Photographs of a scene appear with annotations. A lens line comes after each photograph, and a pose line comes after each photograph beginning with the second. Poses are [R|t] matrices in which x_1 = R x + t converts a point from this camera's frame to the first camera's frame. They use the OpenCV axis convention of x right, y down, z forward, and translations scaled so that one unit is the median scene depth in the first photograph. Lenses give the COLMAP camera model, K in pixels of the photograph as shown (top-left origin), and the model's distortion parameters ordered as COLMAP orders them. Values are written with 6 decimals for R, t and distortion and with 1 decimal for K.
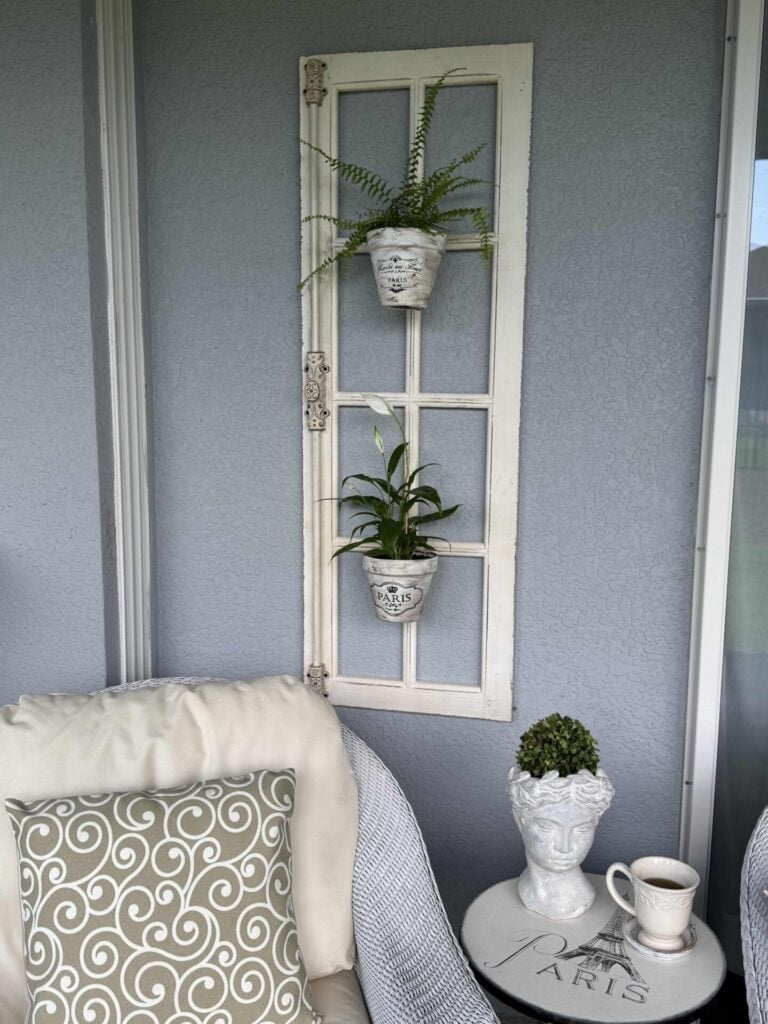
lens RADIAL K [[926.9, 0, 381.4], [0, 926.9, 513.9], [0, 0, 1]] dist [0.183361, -0.414539]
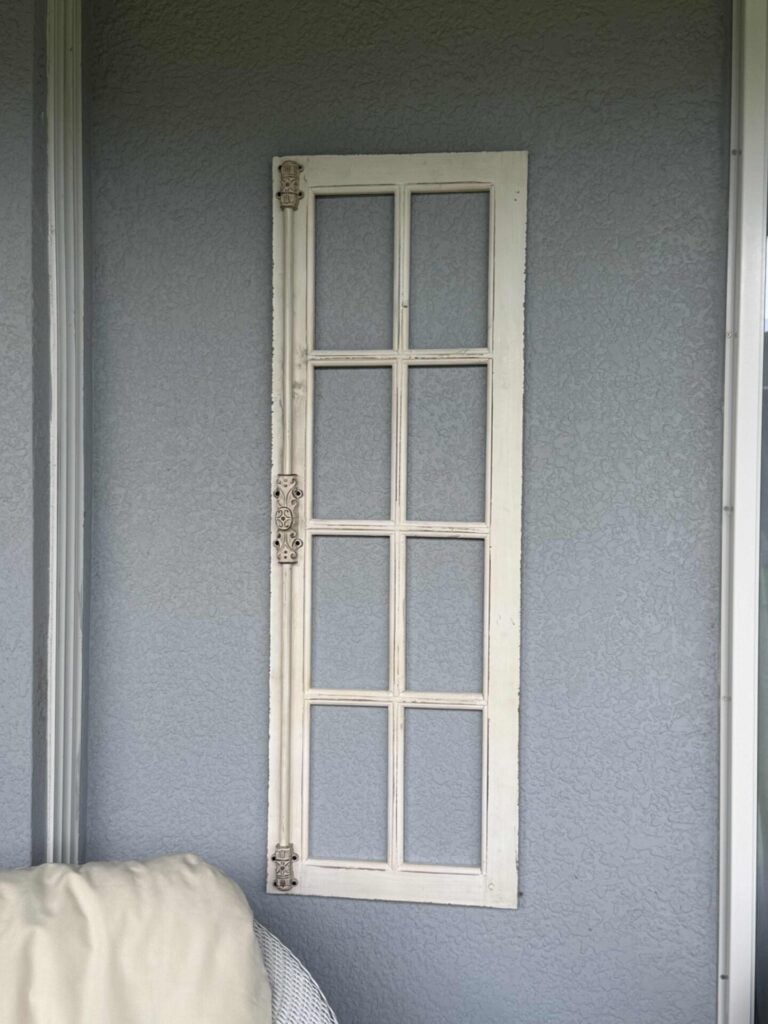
lens RADIAL K [[1256.0, 0, 384.0], [0, 1256.0, 512.0], [0, 0, 1]] dist [0.182057, -0.374605]
pose [[0.997483, 0.000057, 0.070900, -0.065392], [0.008665, 0.992405, -0.122708, 0.007077], [-0.070369, 0.123014, 0.989907, -0.179570]]
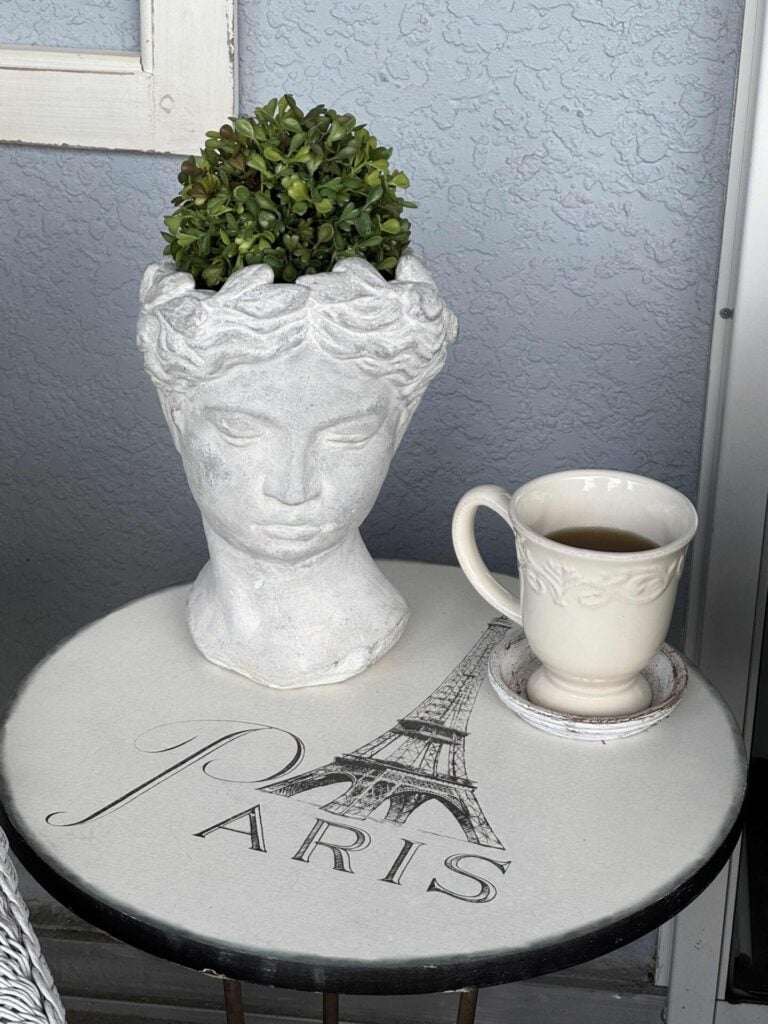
lens RADIAL K [[2391.2, 0, 384.0], [0, 2391.2, 512.0], [0, 0, 1]] dist [0.033862, 0.441490]
pose [[0.995591, -0.031179, 0.088466, 0.118394], [0.001120, 0.947023, 0.321162, 0.070774], [-0.093793, -0.319647, 0.942883, 0.156196]]
